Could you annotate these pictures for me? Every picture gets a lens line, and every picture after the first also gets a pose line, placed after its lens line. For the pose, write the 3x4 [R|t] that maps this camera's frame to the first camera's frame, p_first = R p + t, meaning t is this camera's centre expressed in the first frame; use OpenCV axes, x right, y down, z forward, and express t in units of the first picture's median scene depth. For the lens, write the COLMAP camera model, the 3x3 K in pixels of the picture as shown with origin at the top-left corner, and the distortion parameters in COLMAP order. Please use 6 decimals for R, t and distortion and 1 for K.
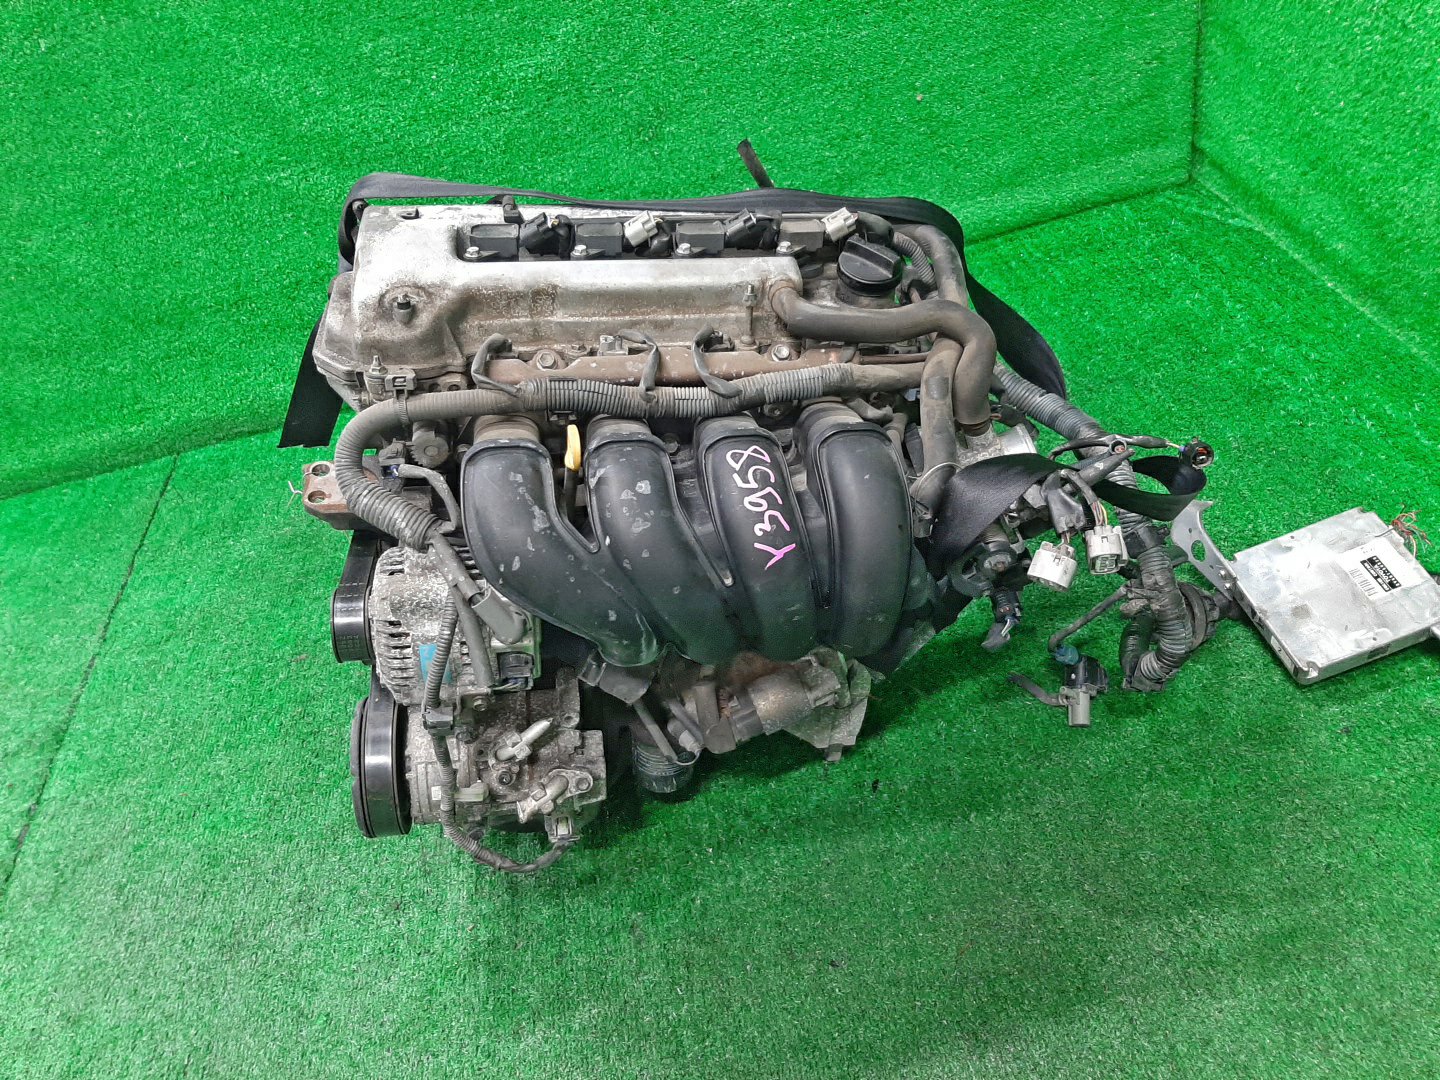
lens RADIAL K [[1128.2, 0, 727.9], [0, 1128.2, 527.4], [0, 0, 1]] dist [0.047967, -0.084253]
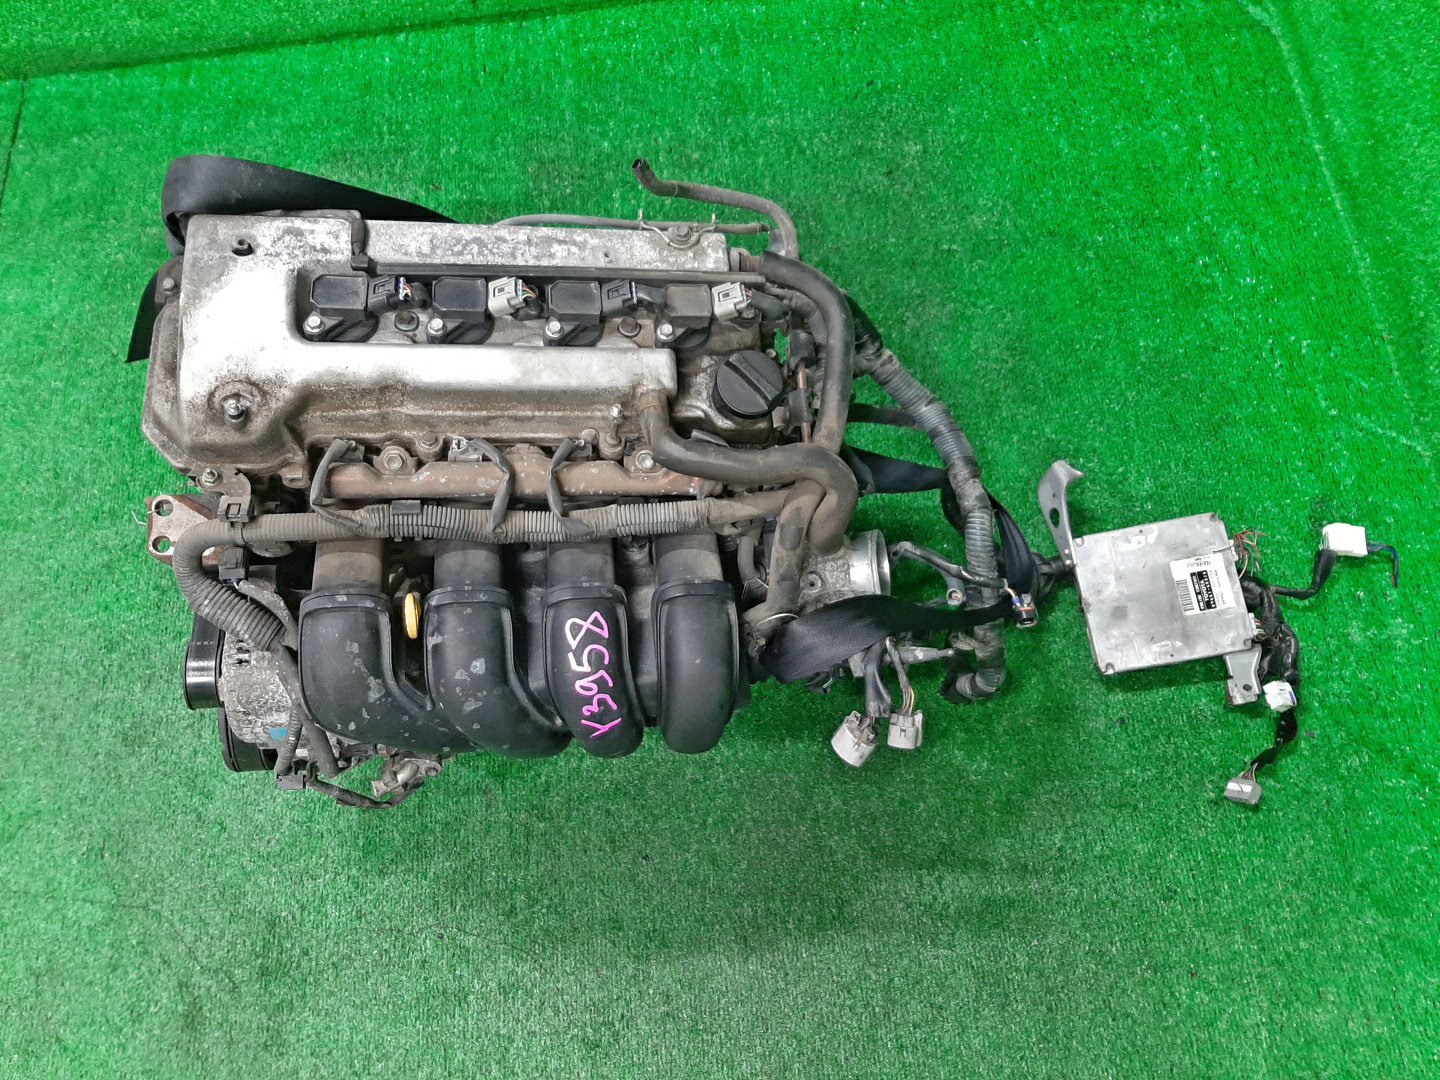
lens RADIAL K [[1128.2, 0, 728.4], [0, 1128.2, 539.9], [0, 0, 1]] dist [0.047967, -0.084253]
pose [[0.989984, 0.112599, 0.085165, 0.043512], [-0.139739, 0.867473, 0.477455, -0.568939], [-0.020118, -0.484573, 0.874519, 0.120740]]
